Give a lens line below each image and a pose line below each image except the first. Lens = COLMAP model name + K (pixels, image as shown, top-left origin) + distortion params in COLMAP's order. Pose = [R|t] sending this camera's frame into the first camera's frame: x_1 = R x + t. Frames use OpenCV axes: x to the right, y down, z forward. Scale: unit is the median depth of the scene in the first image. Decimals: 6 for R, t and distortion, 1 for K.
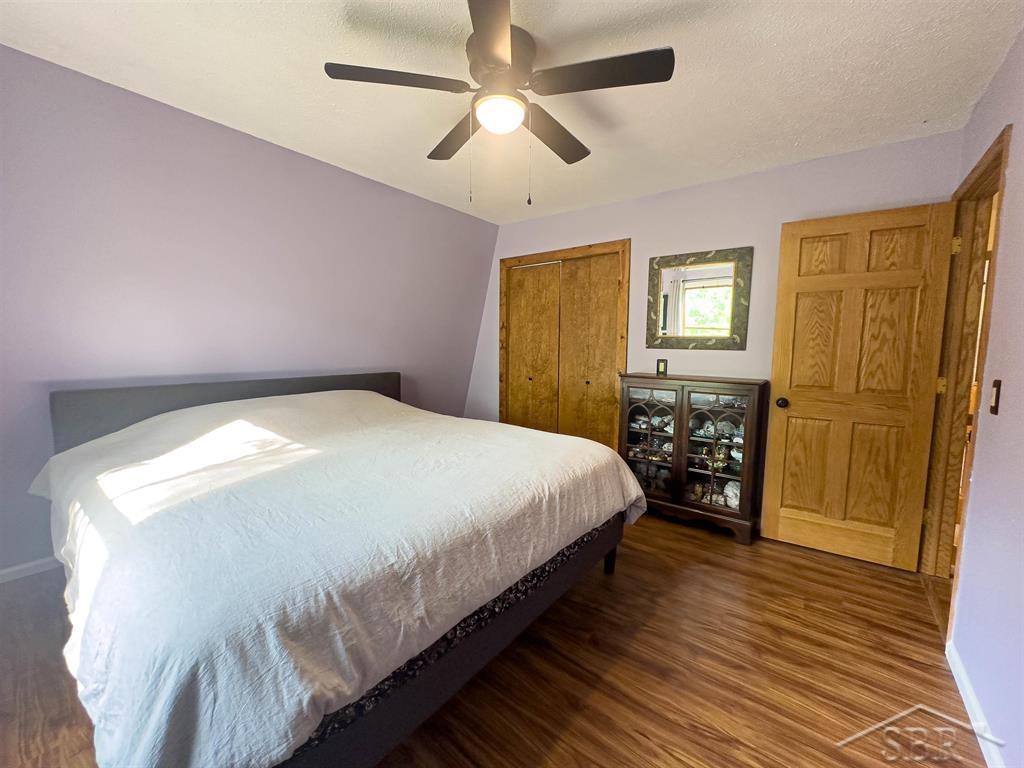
lens RADIAL K [[408.3, 0, 511.6], [0, 408.3, 383.8], [0, 0, 1]] dist [0.002350, 0.000242]
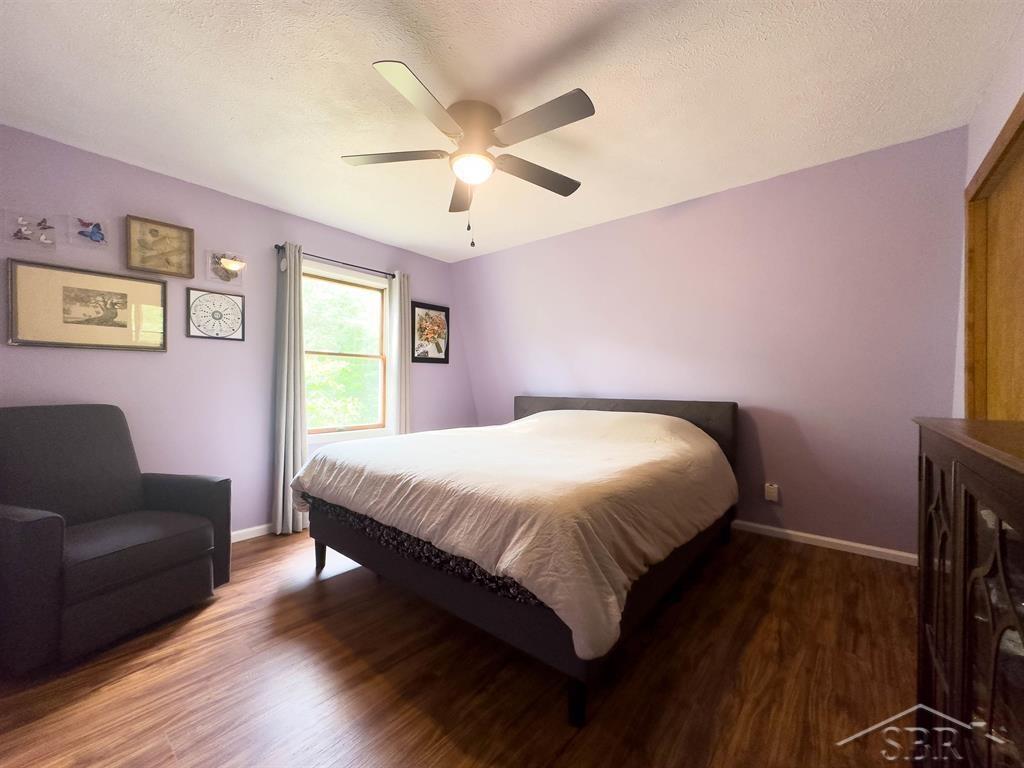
lens RADIAL K [[408.3, 0, 511.6], [0, 408.3, 385.9], [0, 0, 1]] dist [0.002350, 0.000242]
pose [[-0.030838, -0.014389, -0.999421, 1.259657], [-0.102091, 0.994712, -0.011171, -0.017617], [0.994297, 0.101688, -0.032143, 1.301457]]
